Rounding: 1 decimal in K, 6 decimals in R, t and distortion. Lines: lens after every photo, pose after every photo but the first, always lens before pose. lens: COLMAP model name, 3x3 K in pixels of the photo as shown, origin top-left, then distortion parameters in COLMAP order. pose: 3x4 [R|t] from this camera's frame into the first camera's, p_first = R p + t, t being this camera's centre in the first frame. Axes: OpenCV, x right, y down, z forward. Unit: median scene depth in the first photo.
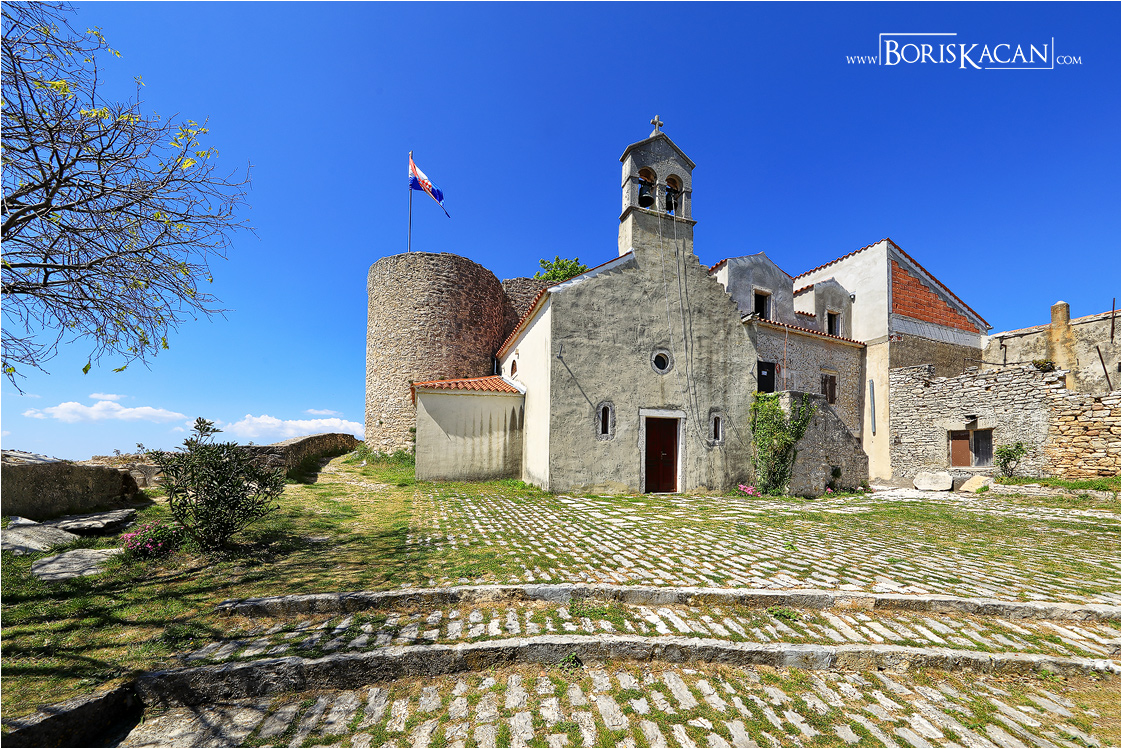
lens RADIAL K [[402.6, 0, 546.1], [0, 402.6, 513.4], [0, 0, 1]] dist [-0.000098, 0.000066]
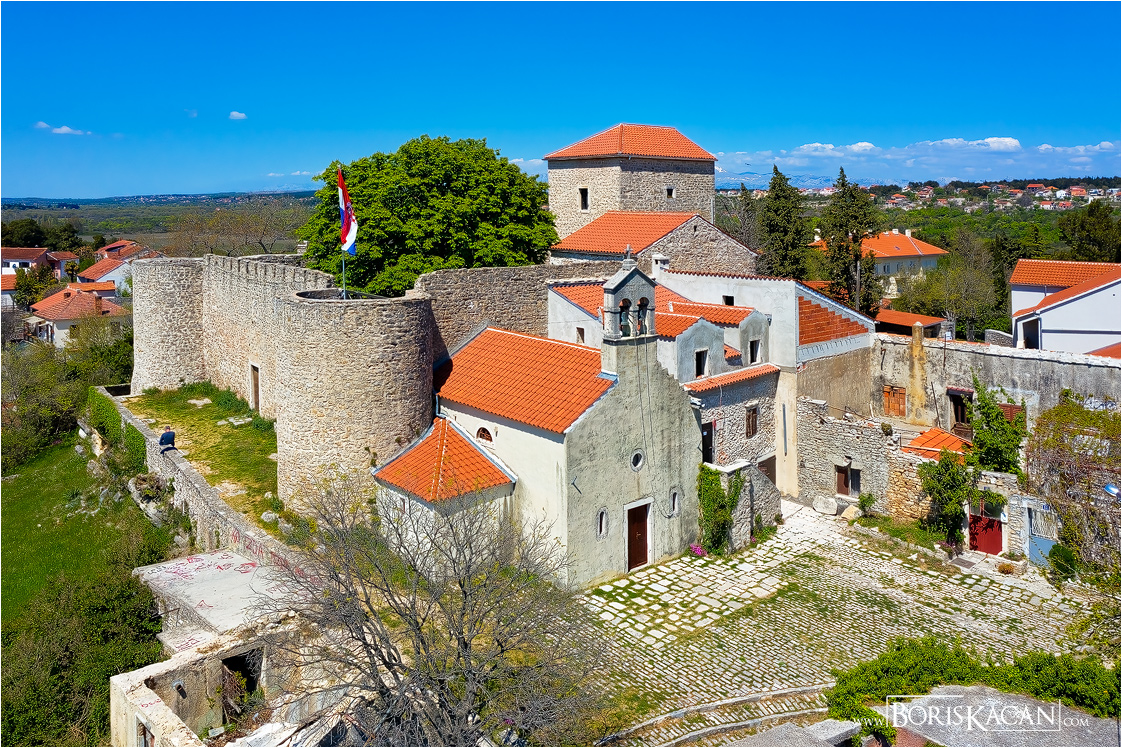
lens RADIAL K [[947.1, 0, 539.8], [0, 947.1, 371.7], [0, 0, 1]] dist [-0.012427, -0.009209]
pose [[0.918157, -0.059655, 0.391700, -1.070486], [0.025854, 0.995514, 0.091011, -0.908555], [-0.395372, -0.073436, 0.915581, -1.448701]]
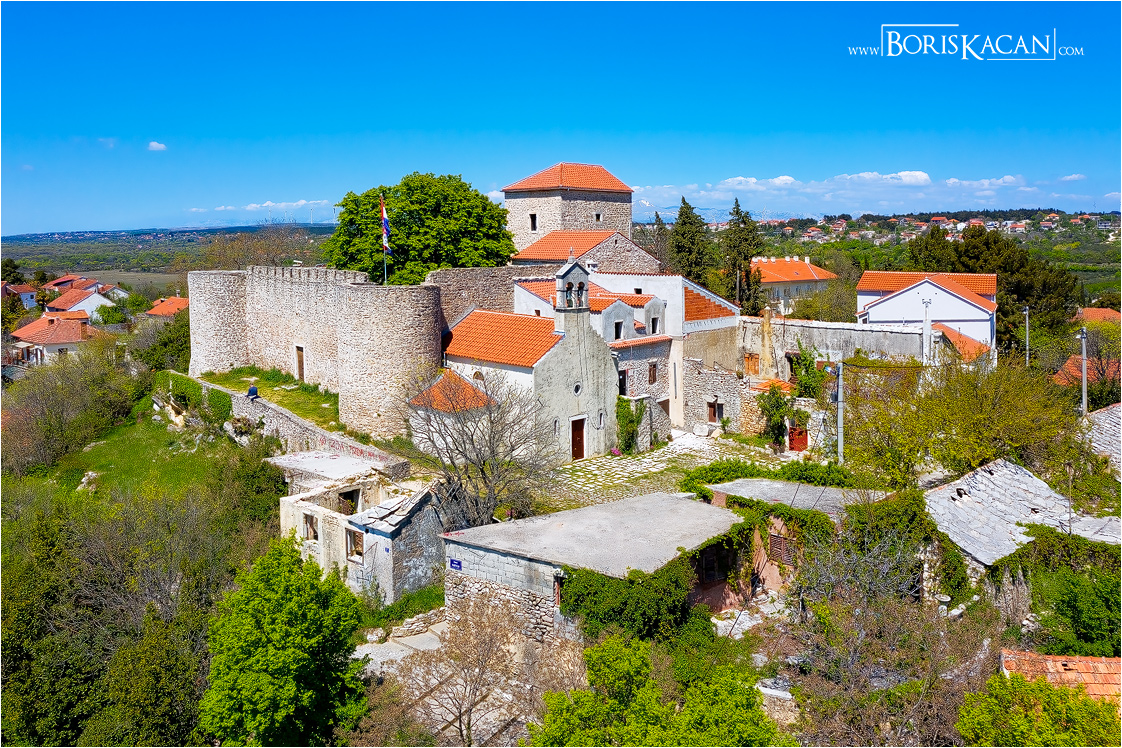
lens RADIAL K [[898.4, 0, 527.3], [0, 898.4, 531.8], [0, 0, 1]] dist [-0.006776, -0.004836]
pose [[0.893252, -0.132388, 0.429621, -1.831029], [0.033185, 0.972466, 0.230668, -0.708941], [-0.448330, -0.191788, 0.873051, -2.713269]]
